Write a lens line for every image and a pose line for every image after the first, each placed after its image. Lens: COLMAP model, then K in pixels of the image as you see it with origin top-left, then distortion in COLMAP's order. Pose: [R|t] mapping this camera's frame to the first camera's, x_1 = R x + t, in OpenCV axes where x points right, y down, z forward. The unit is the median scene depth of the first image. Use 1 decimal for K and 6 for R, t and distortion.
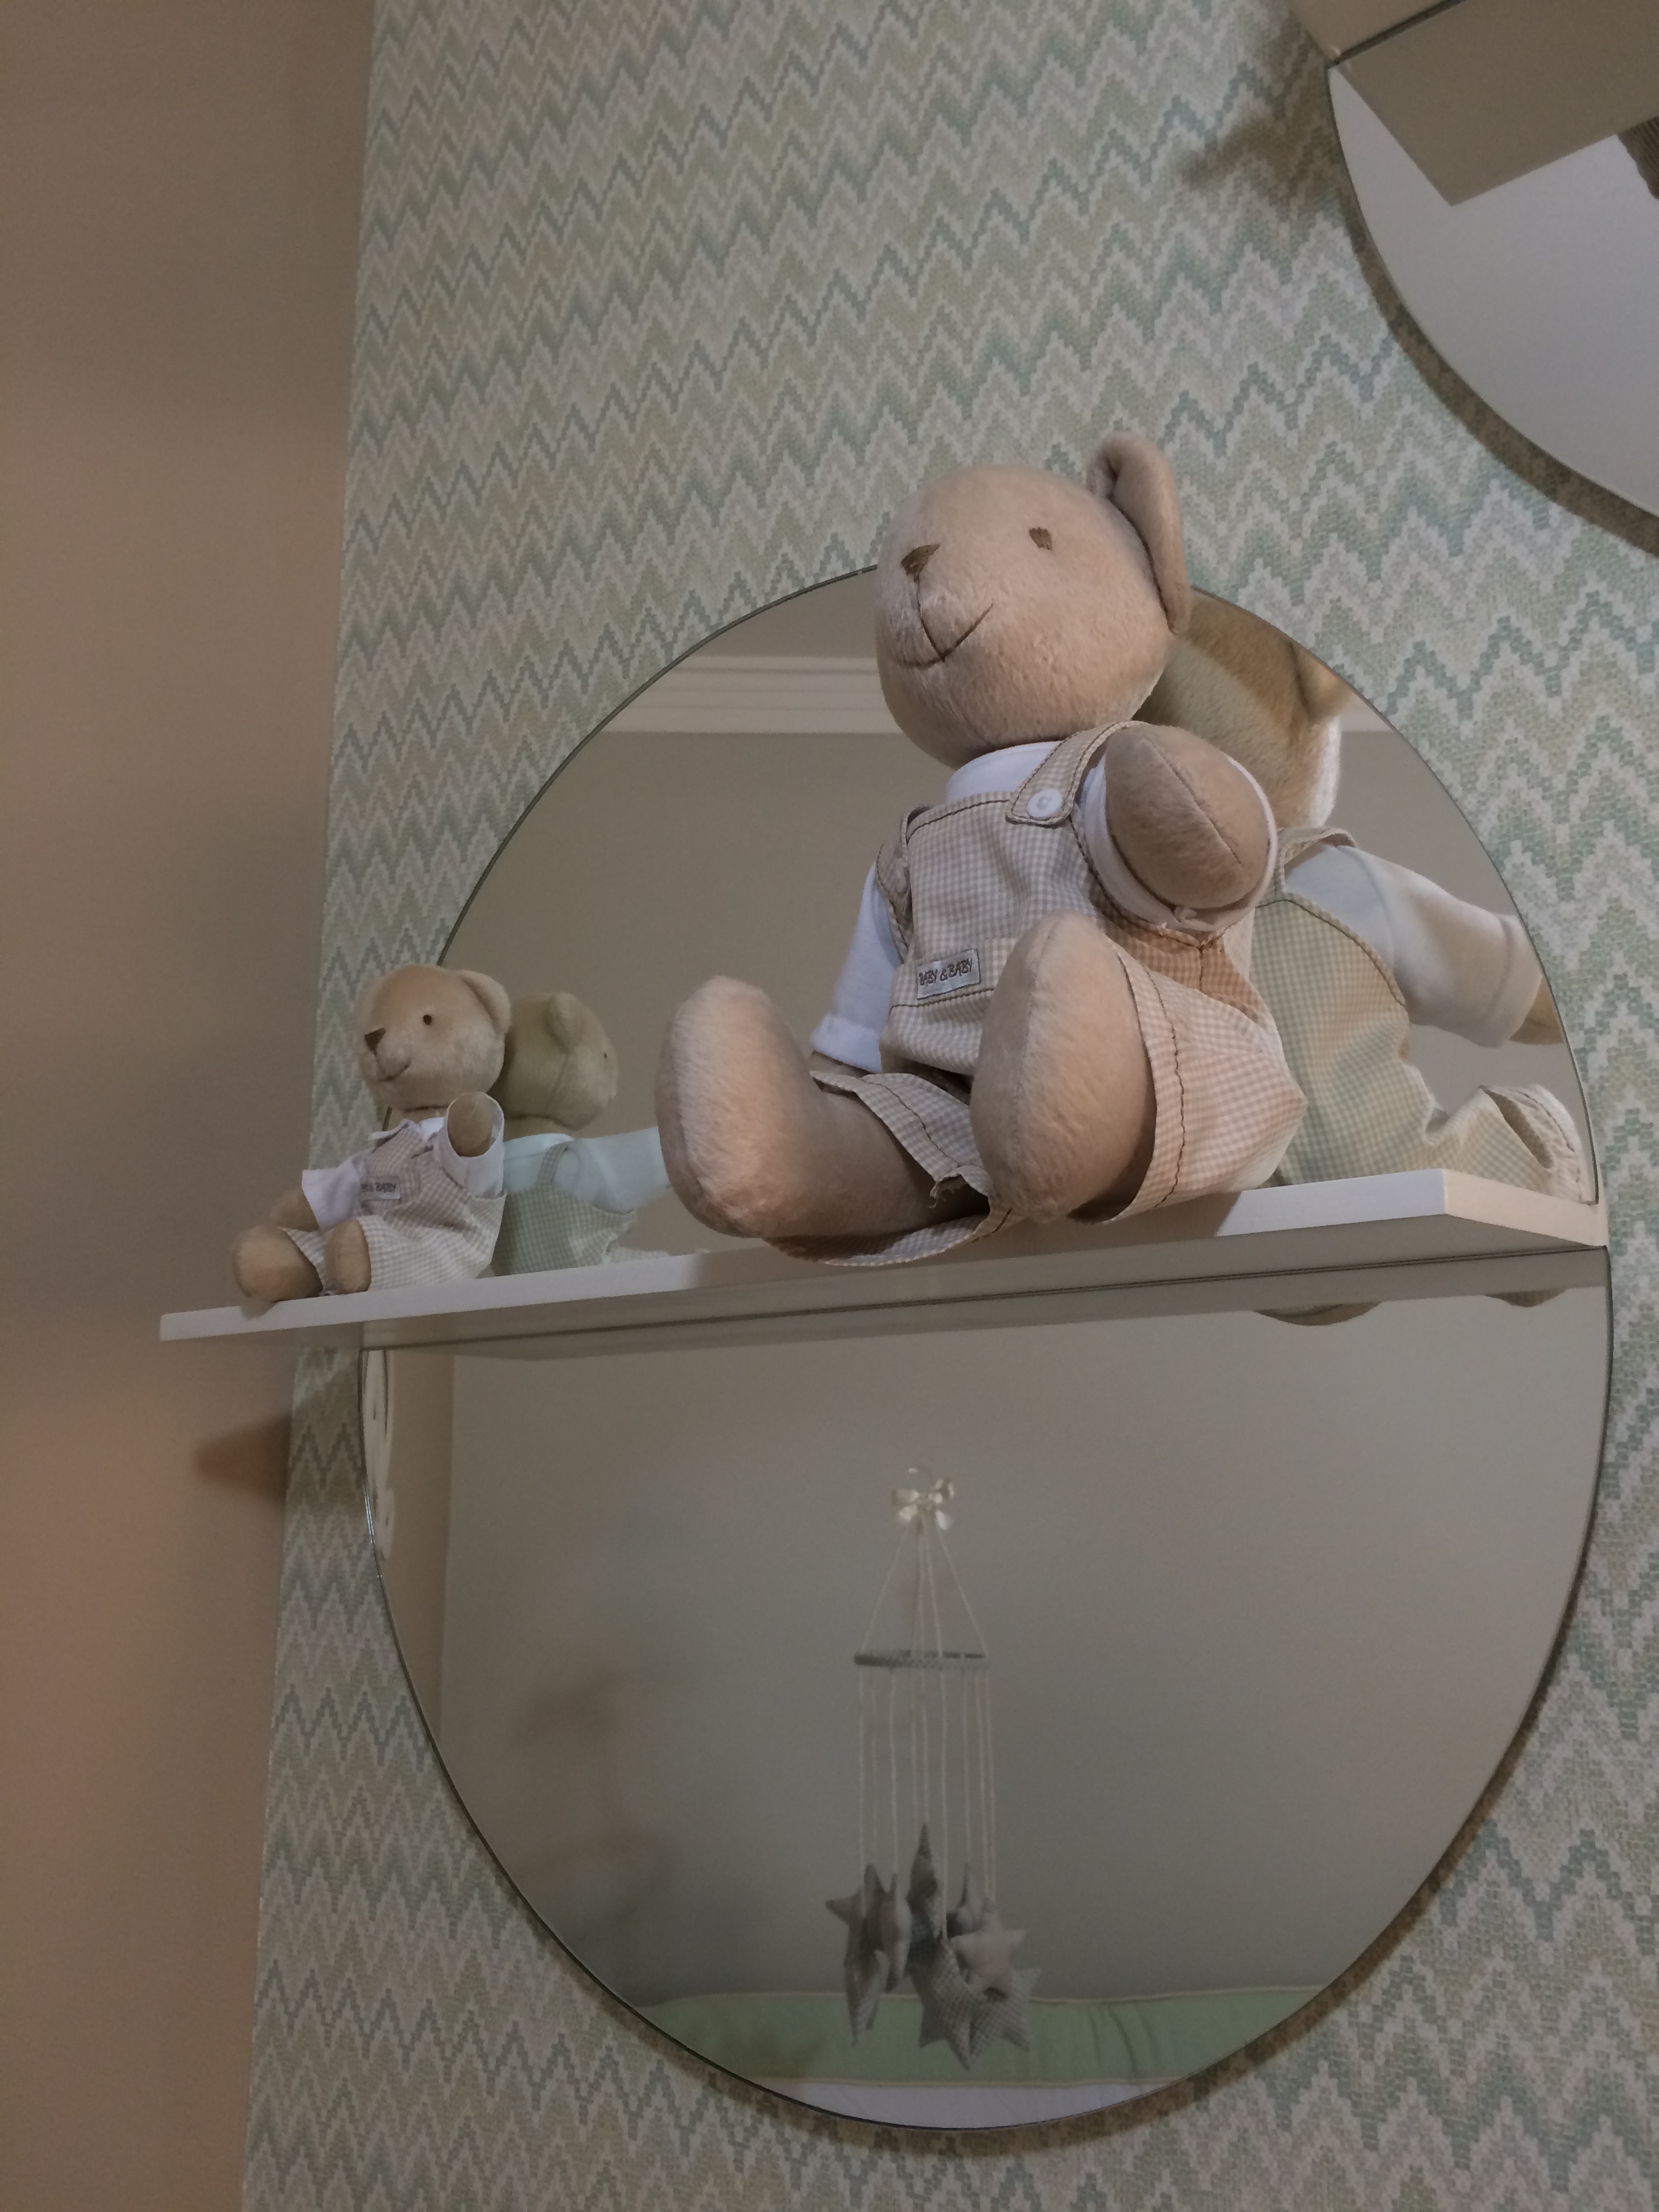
lens RADIAL K [[1896.7, 0, 832.8], [0, 1896.7, 1112.2], [0, 0, 1]] dist [0.095148, -0.137547]
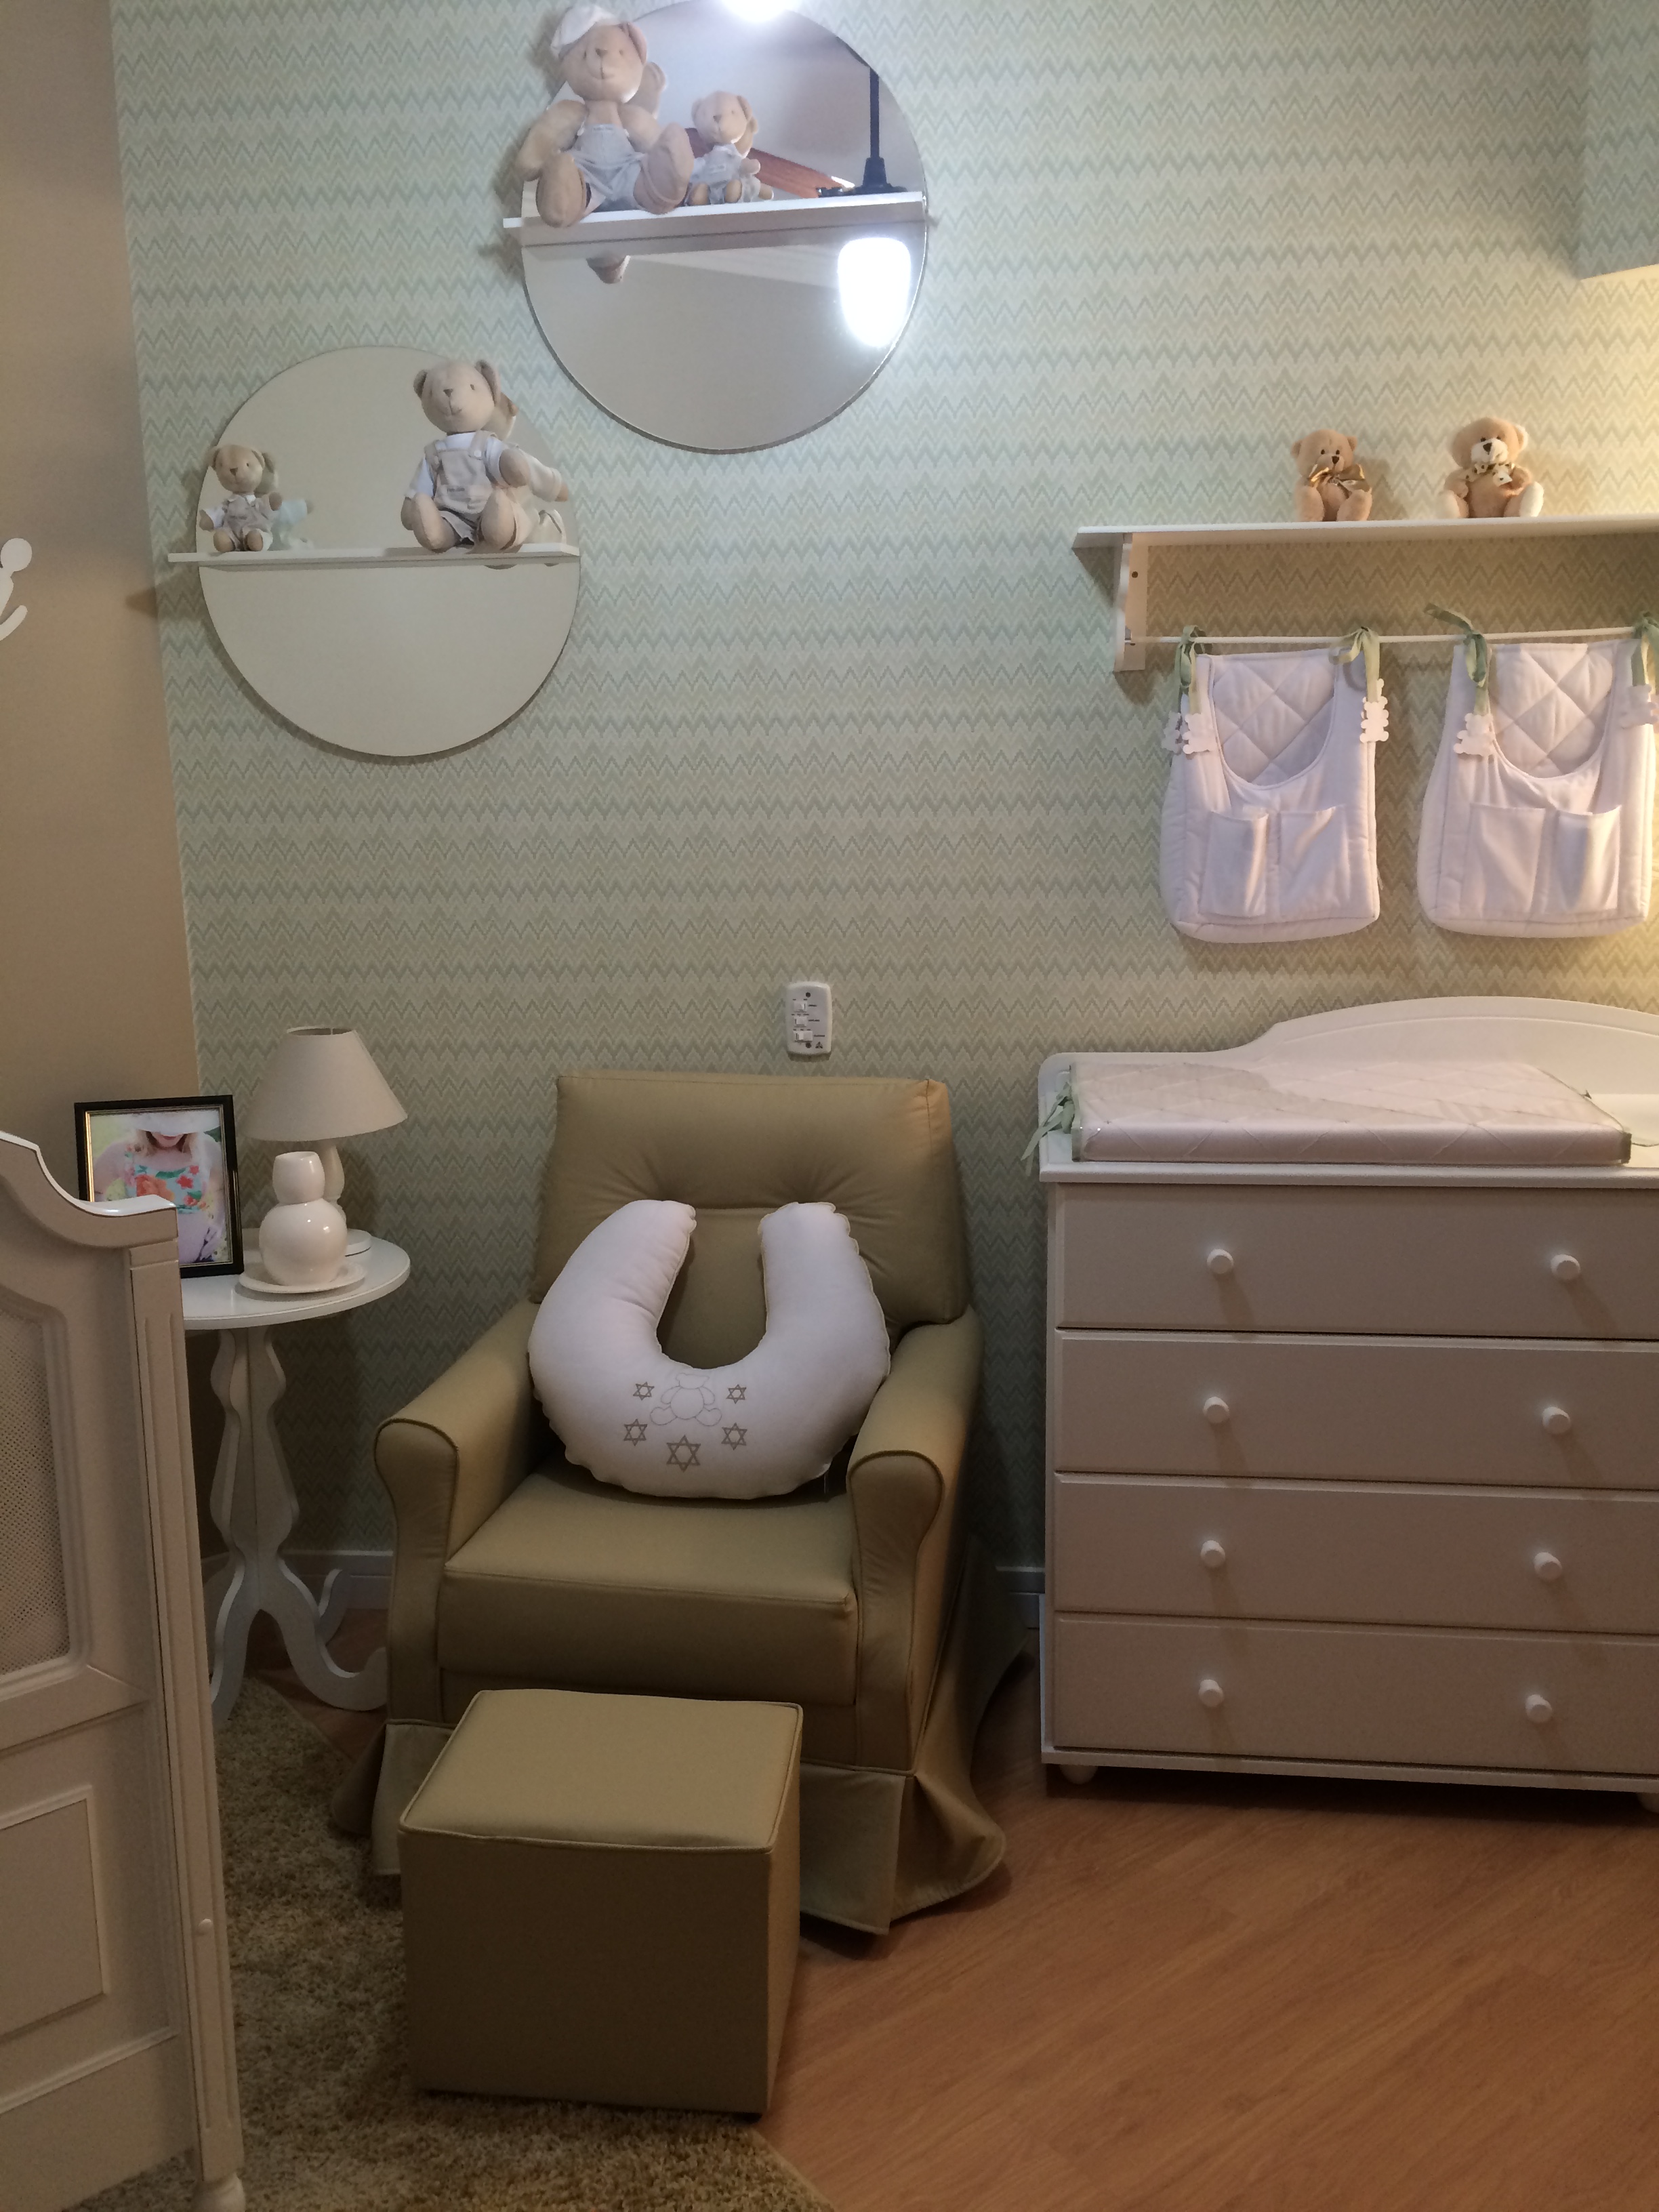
lens RADIAL K [[1896.7, 0, 818.0], [0, 1896.7, 1114.1], [0, 0, 1]] dist [0.095148, -0.137547]
pose [[0.826346, -0.127955, 0.548434, -1.716559], [-0.090338, 0.931117, 0.353355, -0.335954], [-0.555870, -0.341538, 0.757866, -3.106033]]
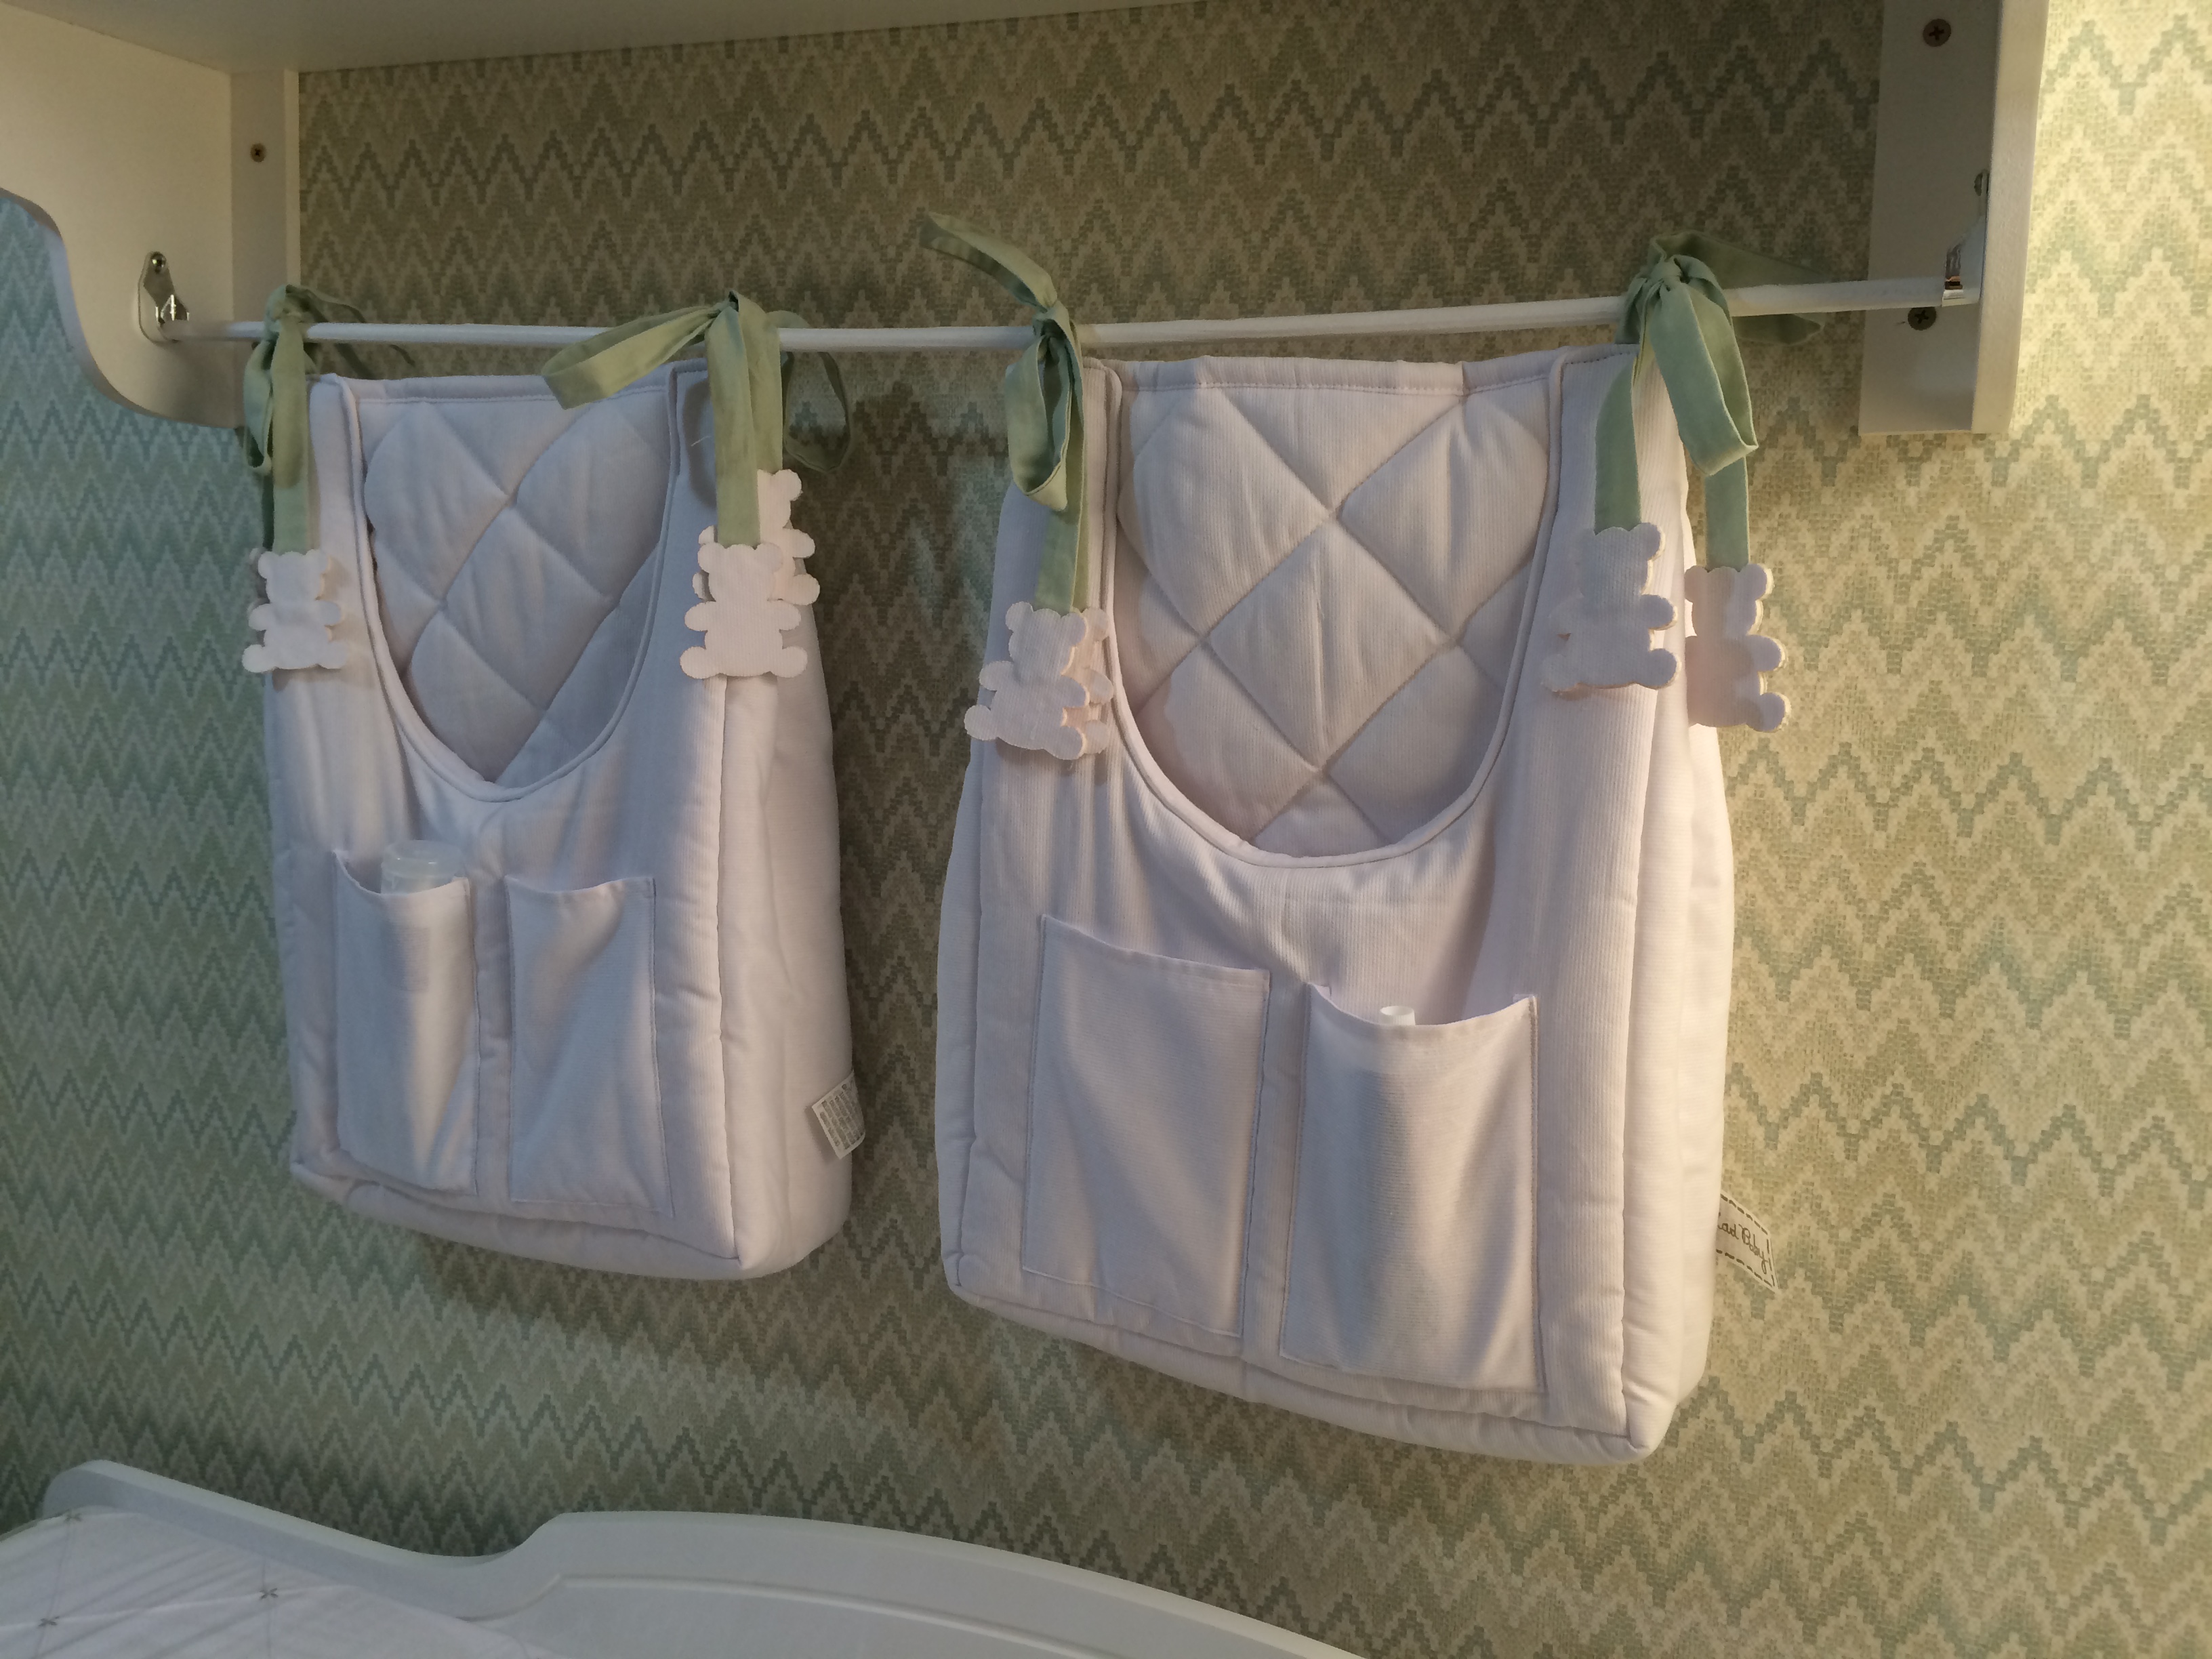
lens RADIAL K [[1896.7, 0, 1103.5], [0, 1896.7, 835.1], [0, 0, 1]] dist [0.095148, -0.137547]
pose [[0.960669, 0.001047, 0.277693, 1.501254], [-0.088551, 0.948945, 0.302759, -0.027964], [-0.263198, -0.315441, 0.911715, -1.579536]]
